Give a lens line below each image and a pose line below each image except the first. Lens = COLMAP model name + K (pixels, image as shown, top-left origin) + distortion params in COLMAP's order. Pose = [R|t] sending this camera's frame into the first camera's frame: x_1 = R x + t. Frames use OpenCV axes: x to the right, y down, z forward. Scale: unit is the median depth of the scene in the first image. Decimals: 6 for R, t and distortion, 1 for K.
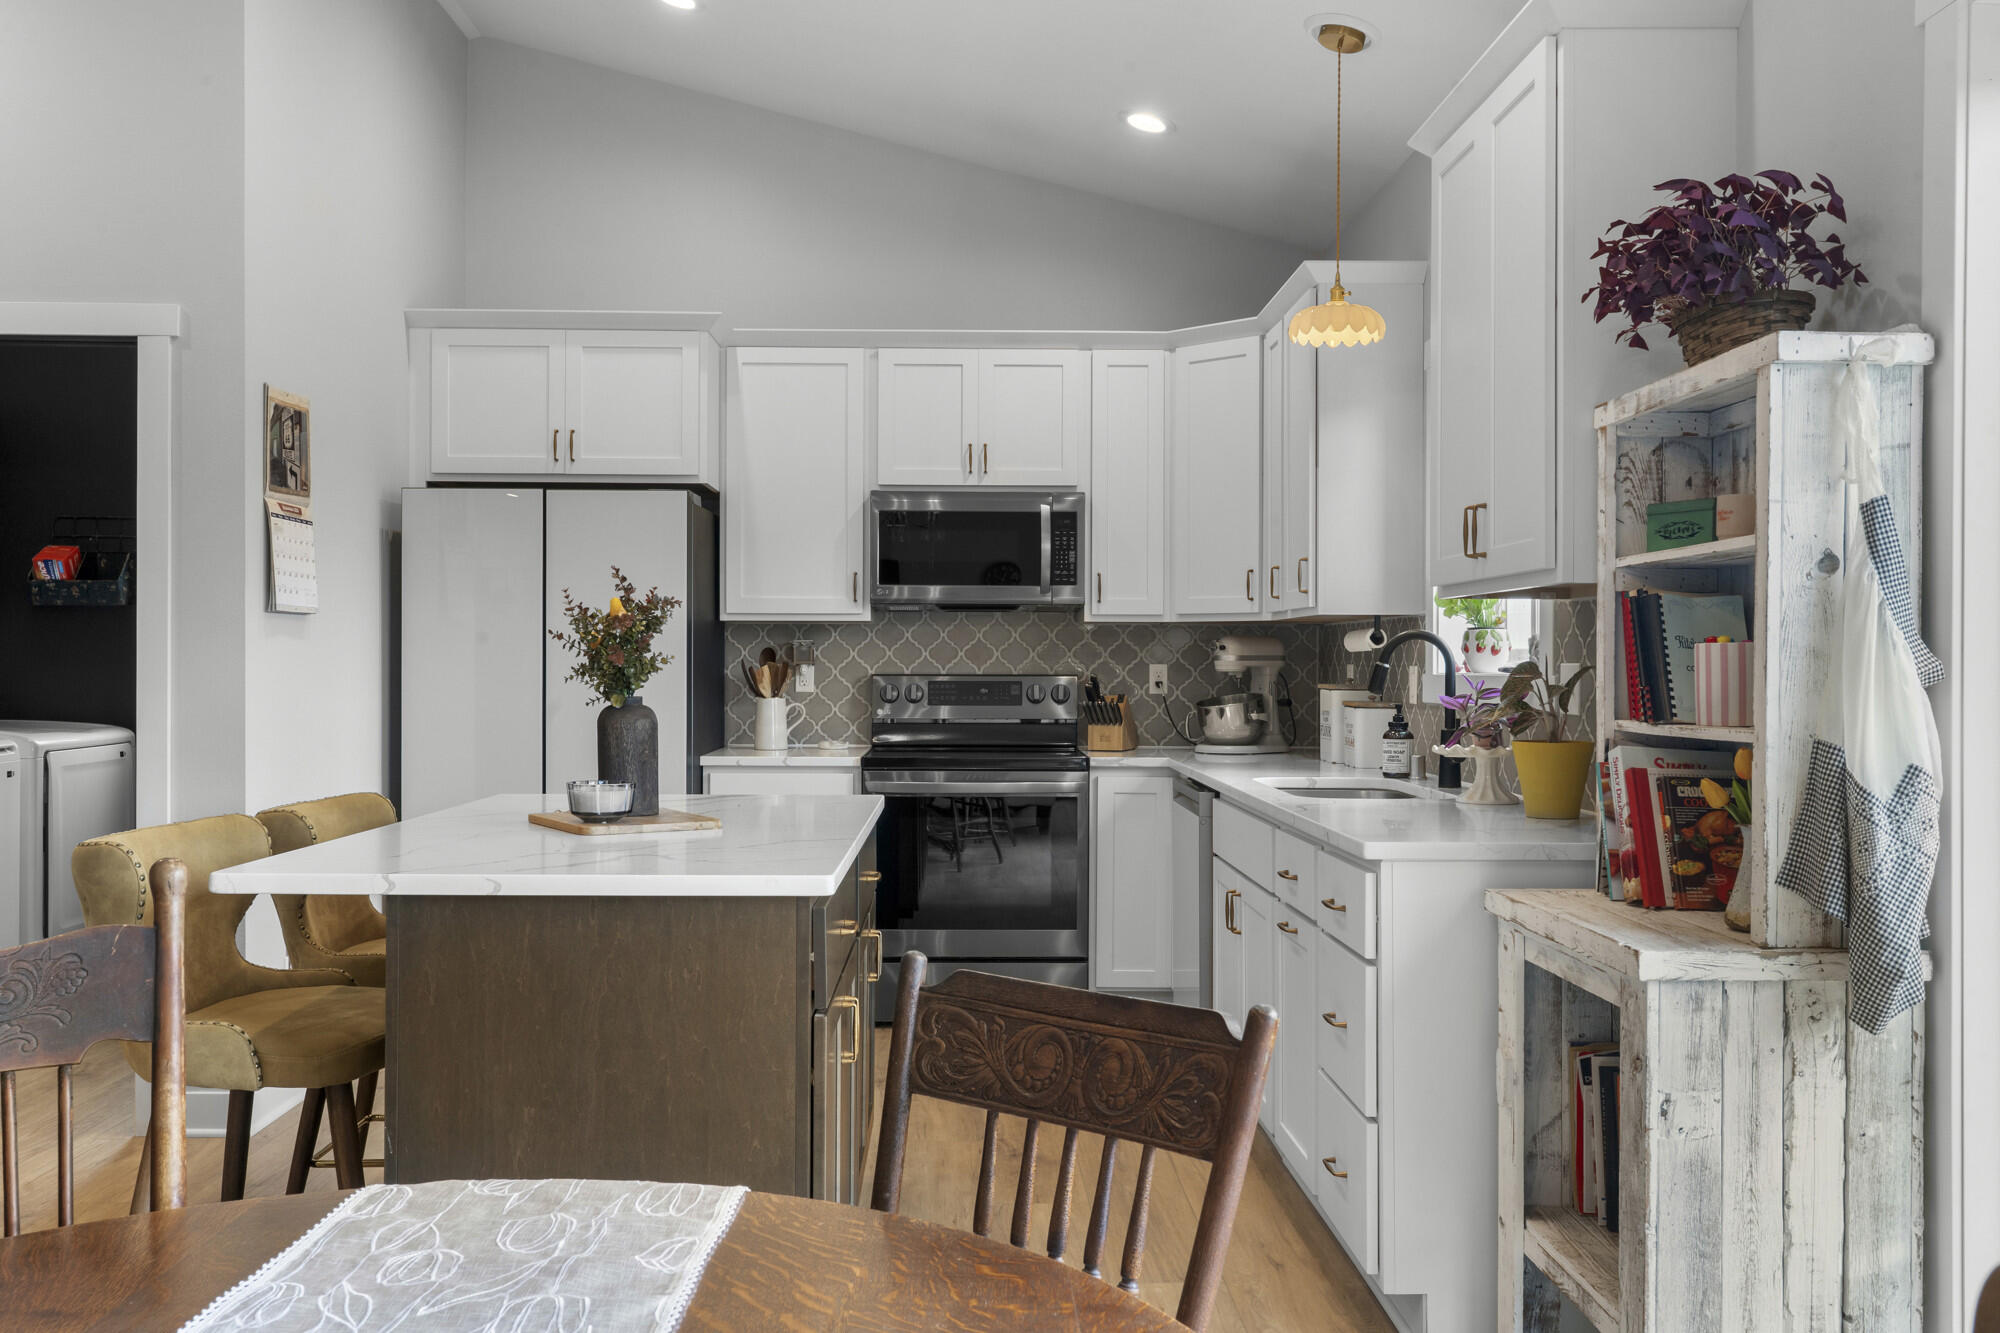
lens RADIAL K [[1702.5, 0, 1000.0], [0, 1702.5, 666.5], [0, 0, 1]] dist [0.005514, -0.002274]
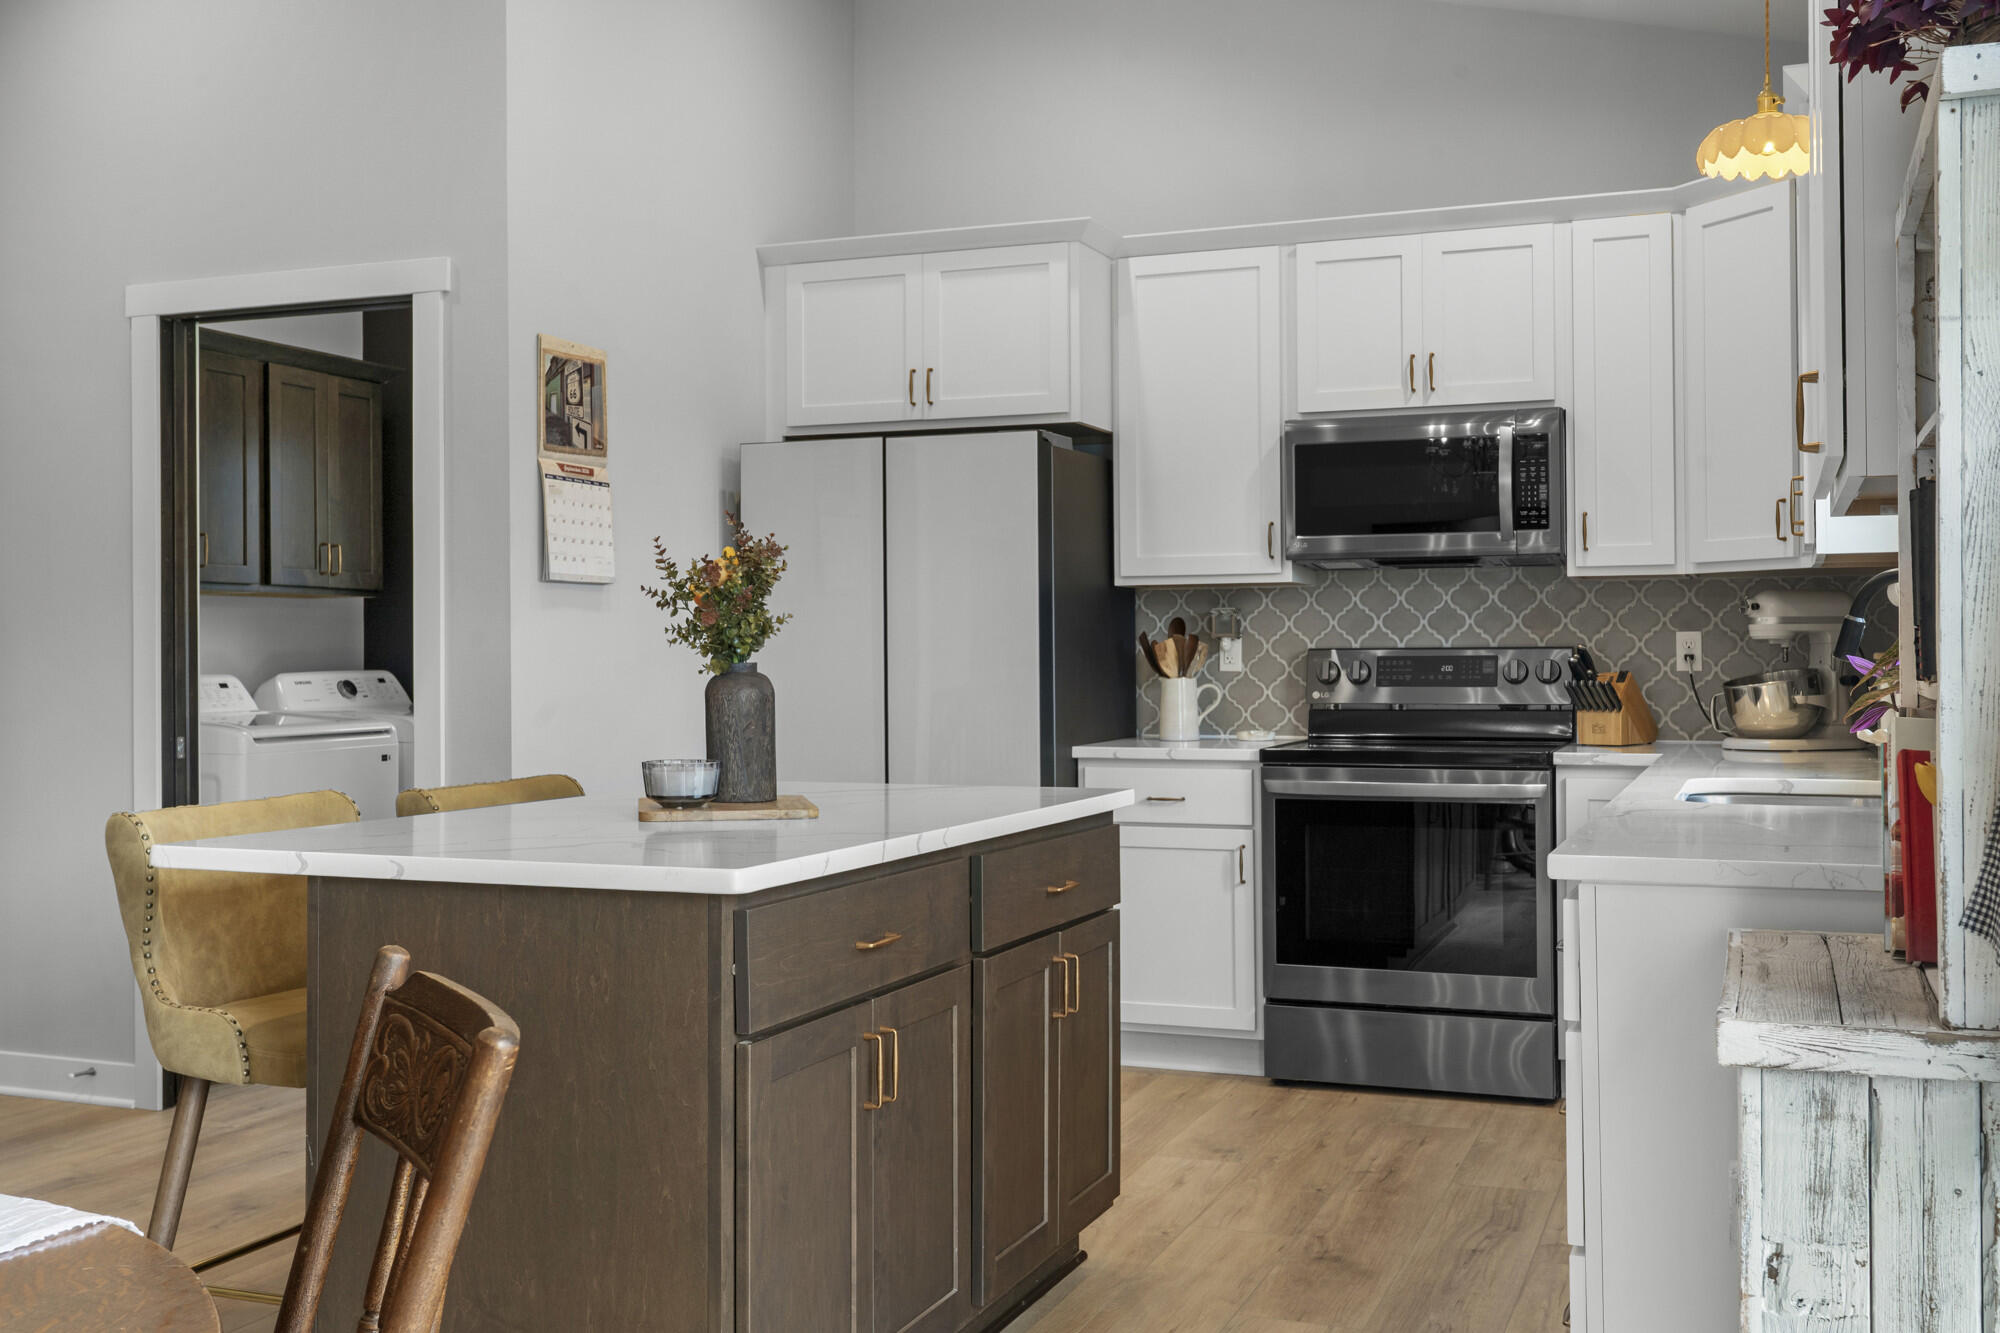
lens RADIAL K [[2003.6, 0, 999.3], [0, 2003.6, 634.0], [0, 0, 1]] dist [-0.005116, 0.017482]
pose [[0.922099, -0.013513, -0.386717, 0.171441], [0.008371, 0.999853, -0.014978, 0.011581], [0.386863, 0.010574, 0.922077, 0.074981]]
